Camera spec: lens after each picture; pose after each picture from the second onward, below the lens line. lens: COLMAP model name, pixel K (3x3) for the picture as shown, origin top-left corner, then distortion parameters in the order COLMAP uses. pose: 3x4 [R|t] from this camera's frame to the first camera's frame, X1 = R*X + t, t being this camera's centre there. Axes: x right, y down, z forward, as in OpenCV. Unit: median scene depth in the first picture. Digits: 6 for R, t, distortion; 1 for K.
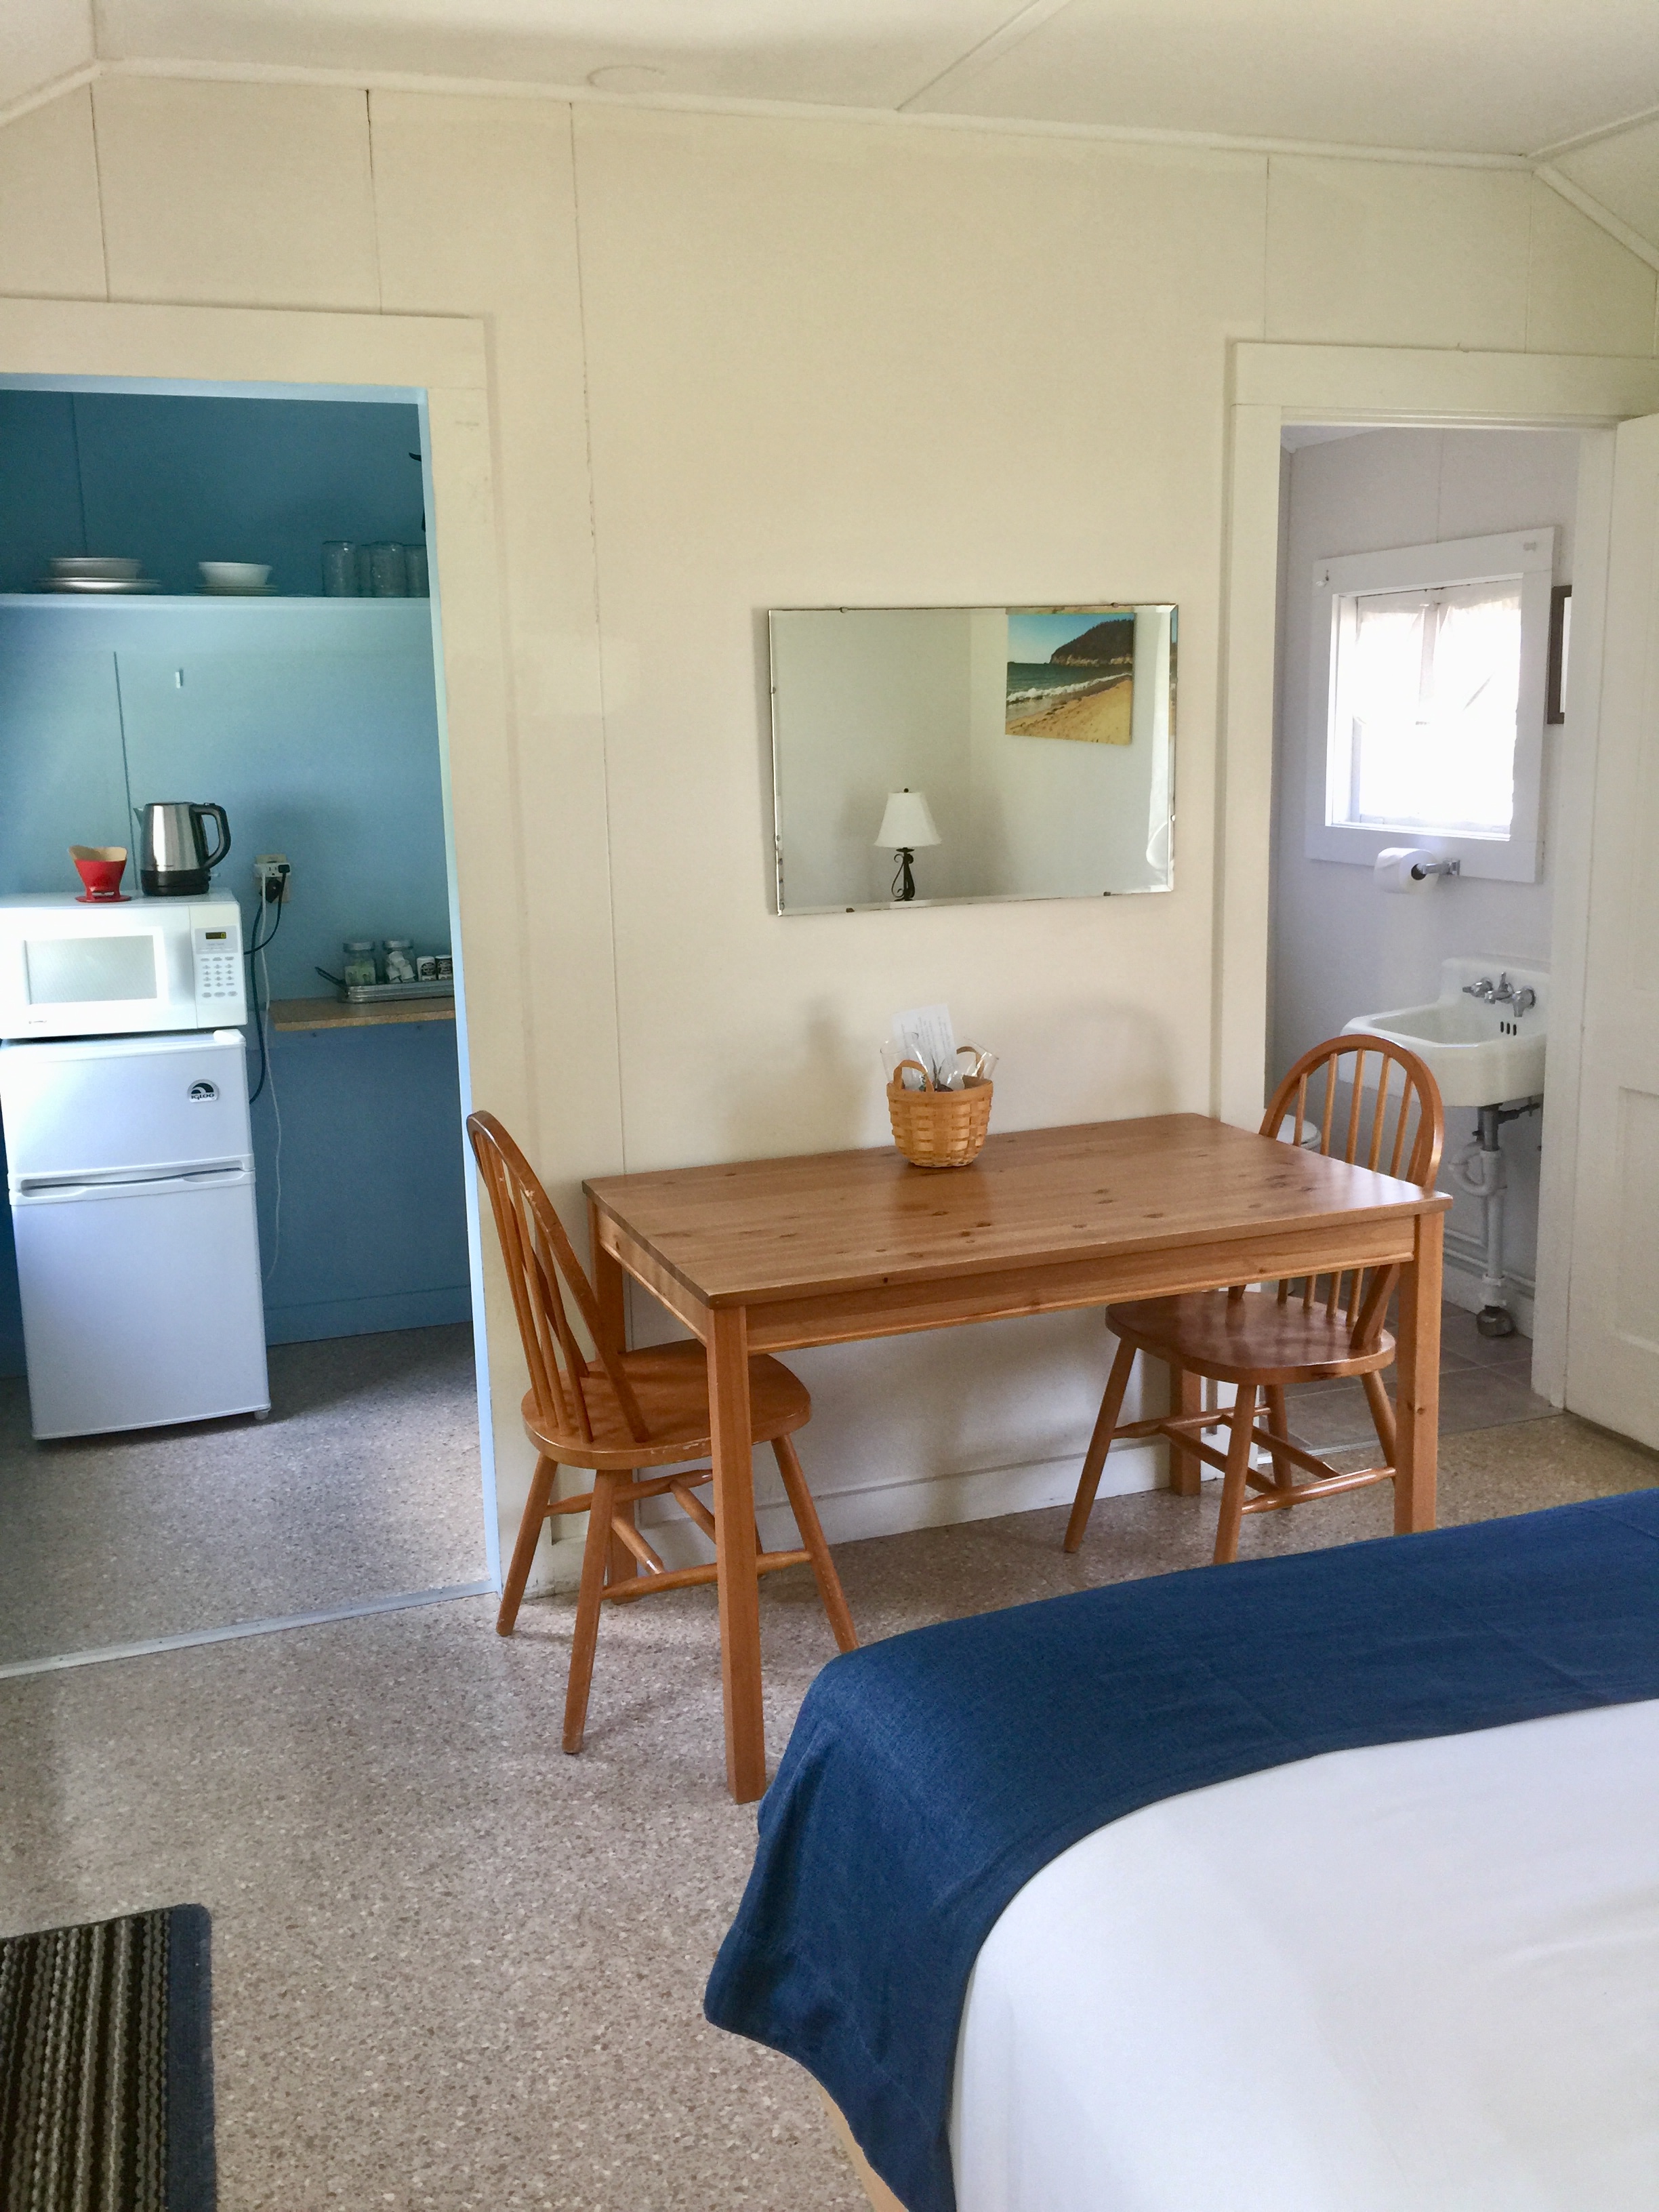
lens RADIAL K [[1883.2, 0, 836.9], [0, 1883.2, 1108.3], [0, 0, 1]] dist [0.061242, -0.013690]
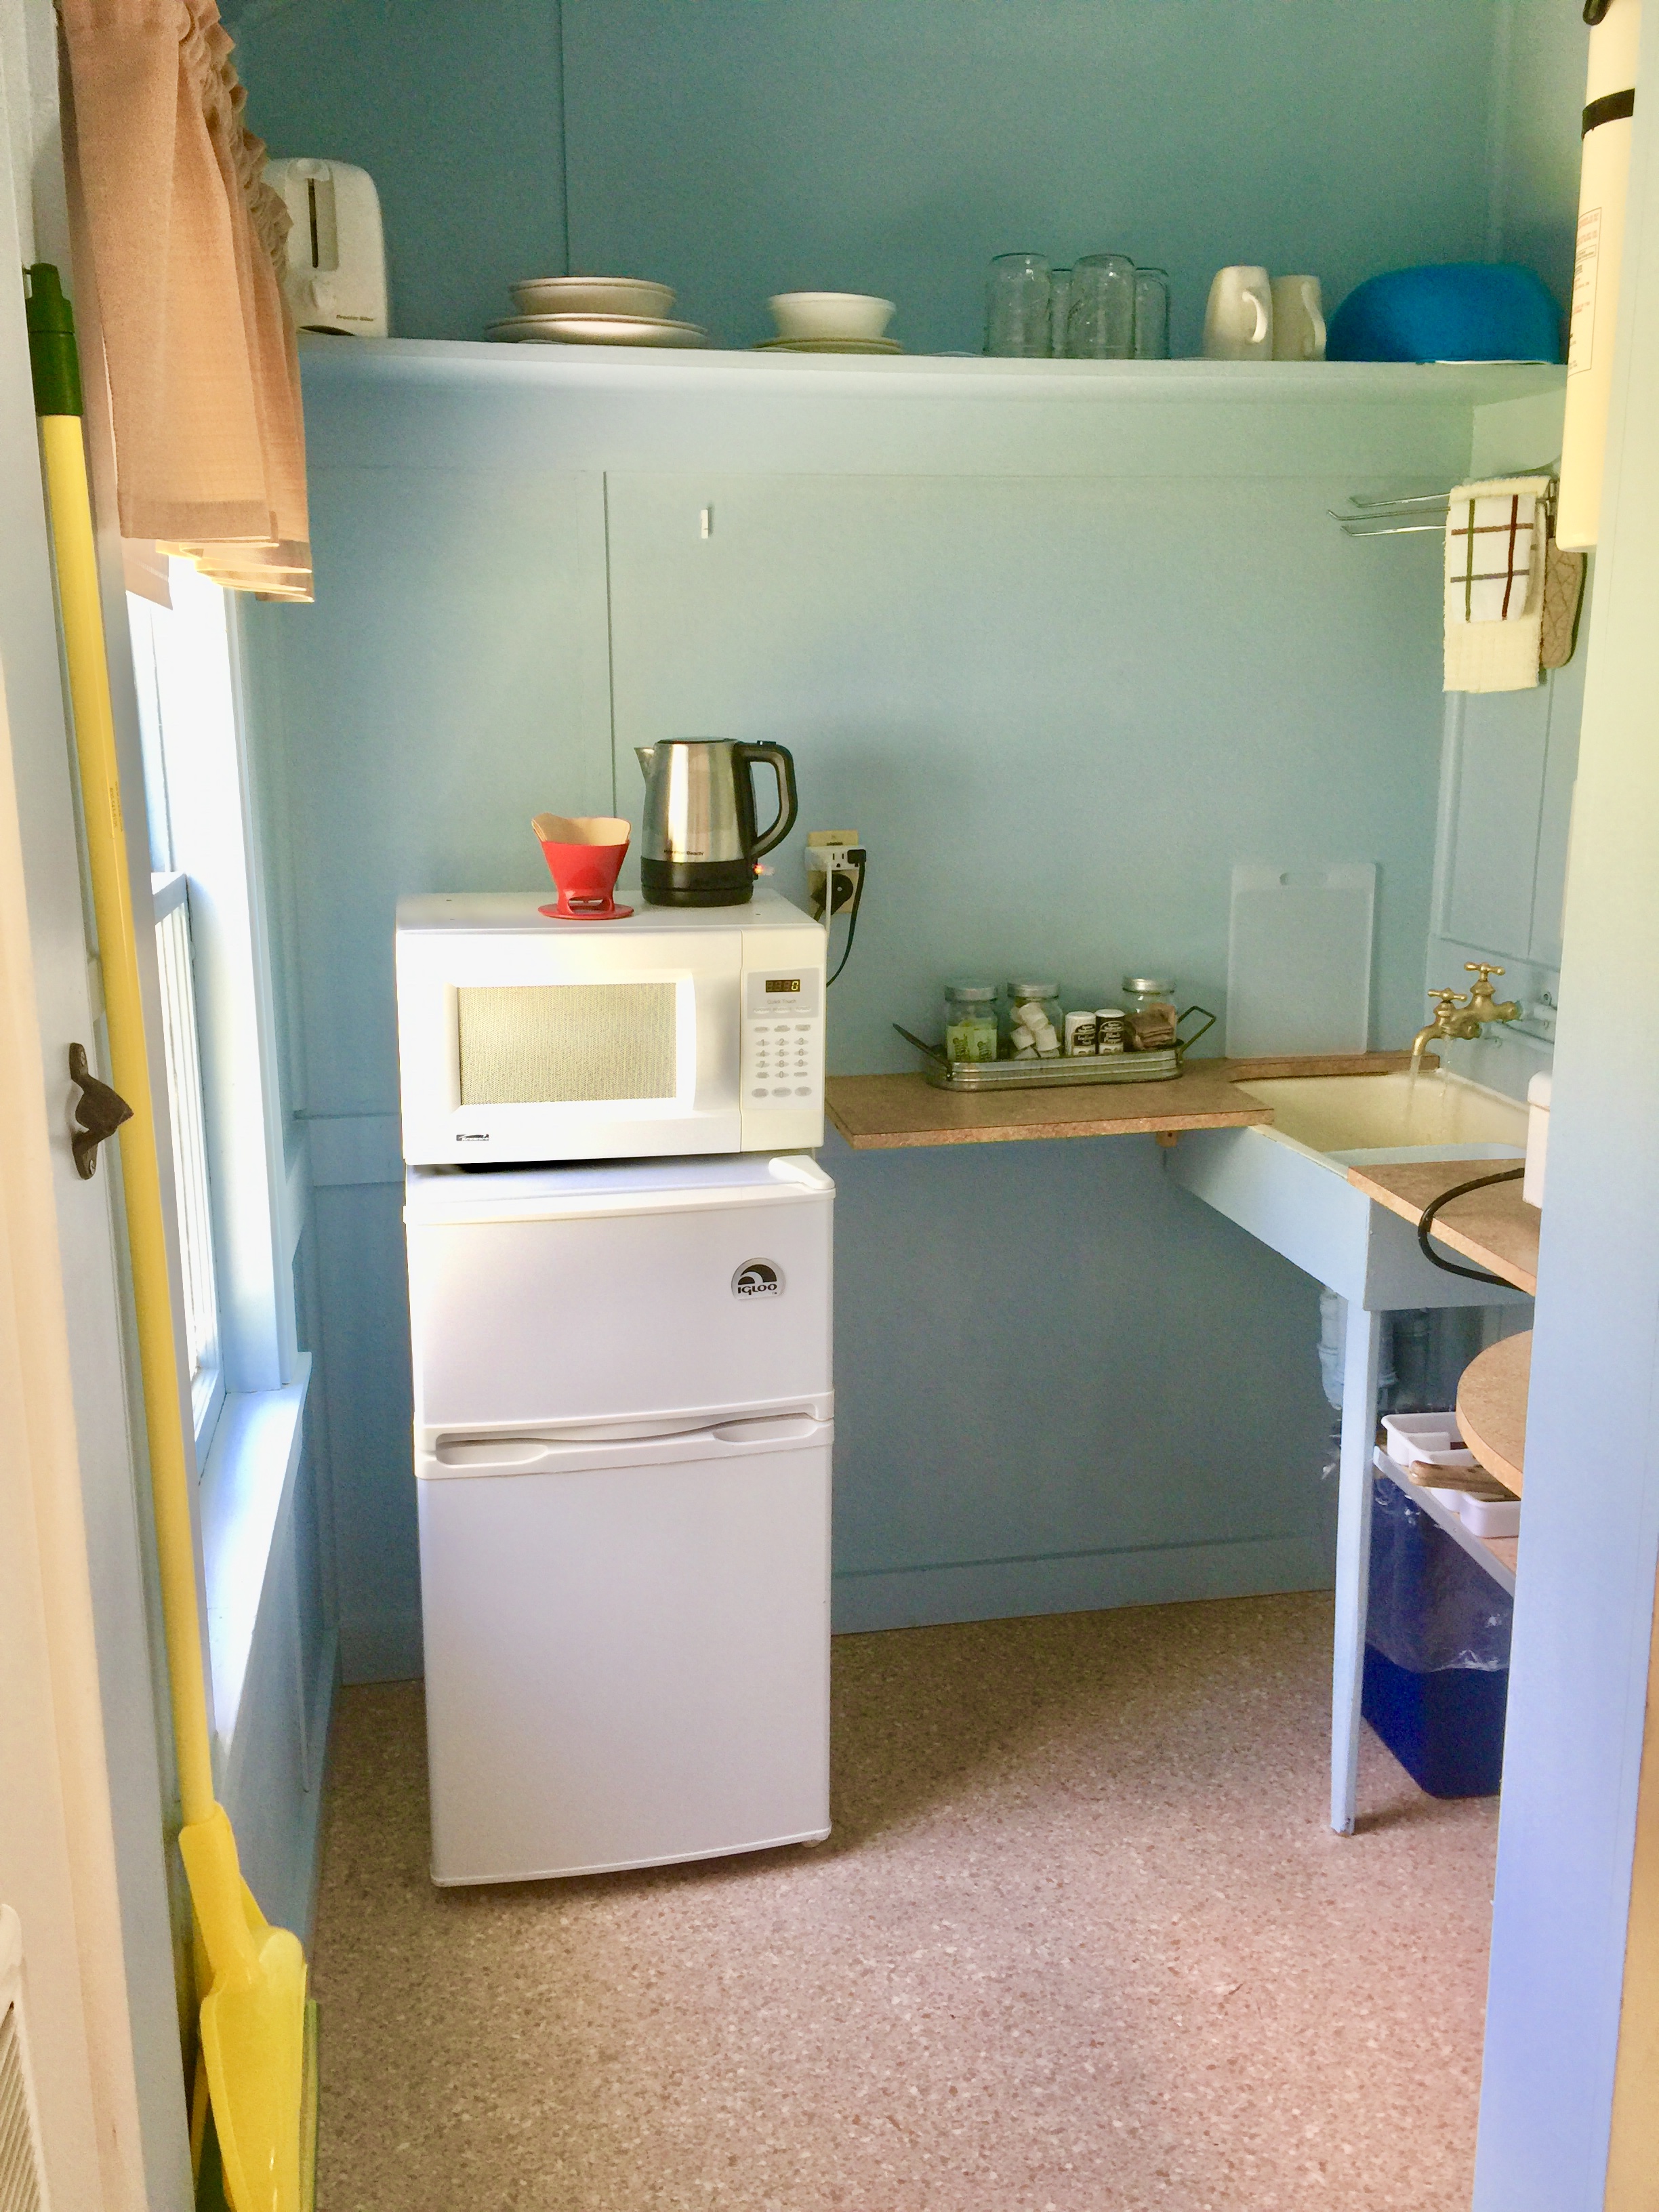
lens RADIAL K [[1883.2, 0, 828.5], [0, 1883.2, 1119.0], [0, 0, 1]] dist [0.061242, -0.013690]
pose [[0.989646, 0.044640, -0.136409, -0.235542], [-0.040526, 0.998640, 0.032792, -0.070181], [0.137687, -0.026924, 0.990110, 0.459600]]
